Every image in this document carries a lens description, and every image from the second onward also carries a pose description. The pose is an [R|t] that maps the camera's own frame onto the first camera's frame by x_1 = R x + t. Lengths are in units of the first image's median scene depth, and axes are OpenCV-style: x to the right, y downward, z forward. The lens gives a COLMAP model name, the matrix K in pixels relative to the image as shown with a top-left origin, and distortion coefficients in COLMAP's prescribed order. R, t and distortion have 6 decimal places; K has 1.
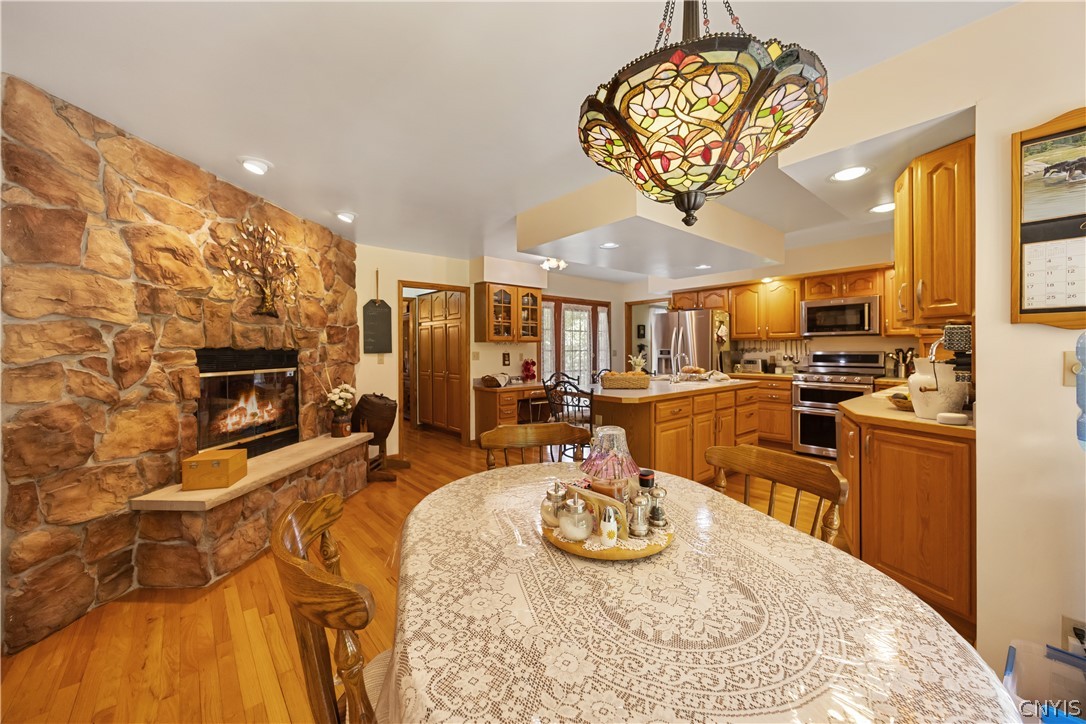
lens RADIAL K [[421.1, 0, 542.3], [0, 421.1, 352.5], [0, 0, 1]] dist [-0.003286, -0.000117]
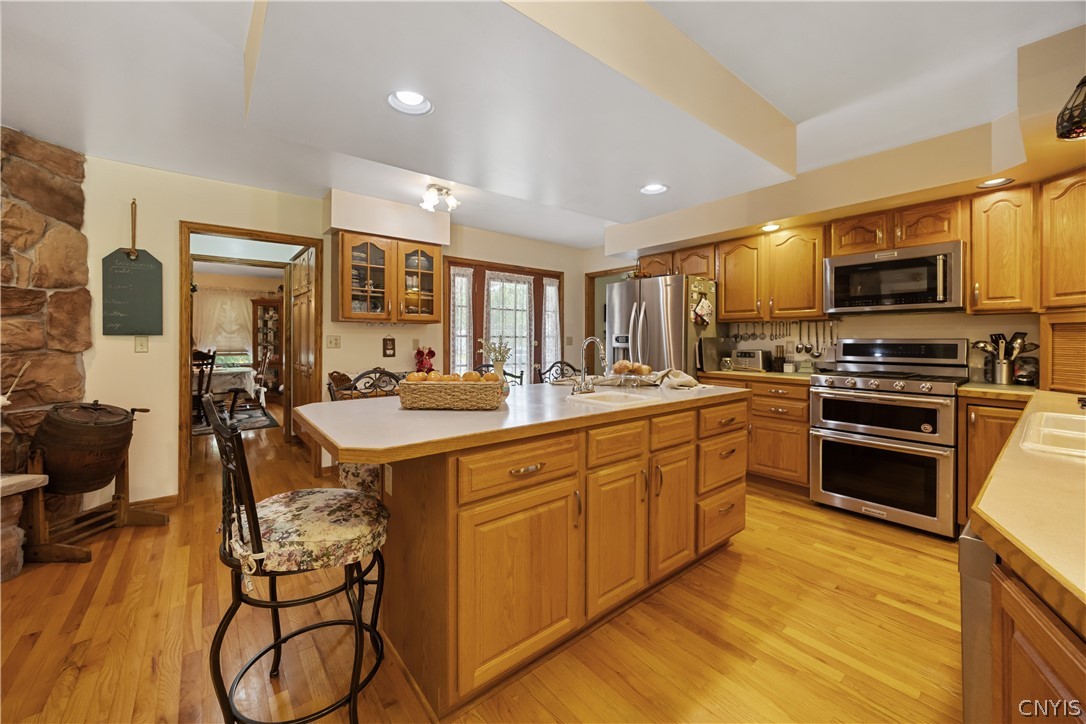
lens RADIAL K [[421.1, 0, 546.8], [0, 421.1, 341.0], [0, 0, 1]] dist [-0.003286, -0.000117]
pose [[0.999641, 0.007963, -0.025568, 0.295673], [-0.008067, 0.999960, -0.003973, 0.009725], [0.025536, 0.004178, 0.999665, 0.492422]]
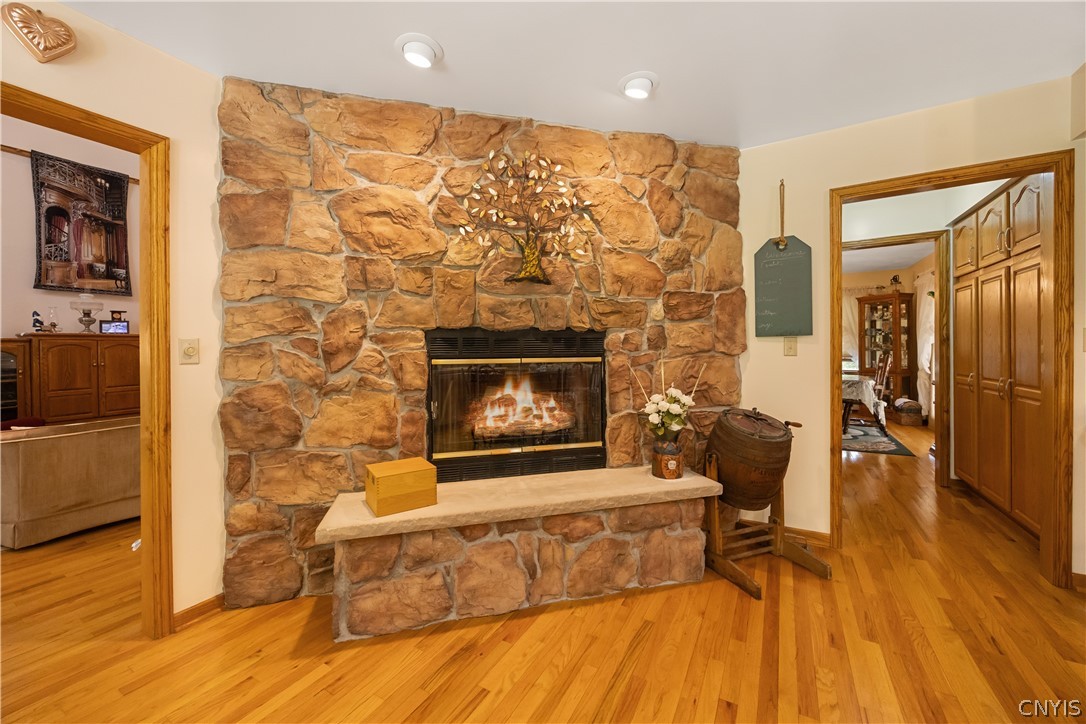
lens RADIAL K [[421.1, 0, 547.5], [0, 421.1, 350.0], [0, 0, 1]] dist [-0.003286, -0.000117]
pose [[0.341428, 0.005588, -0.939891, 0.020183], [0.003036, 0.999971, 0.007047, 0.018731], [0.939903, -0.005260, 0.341401, 0.659633]]
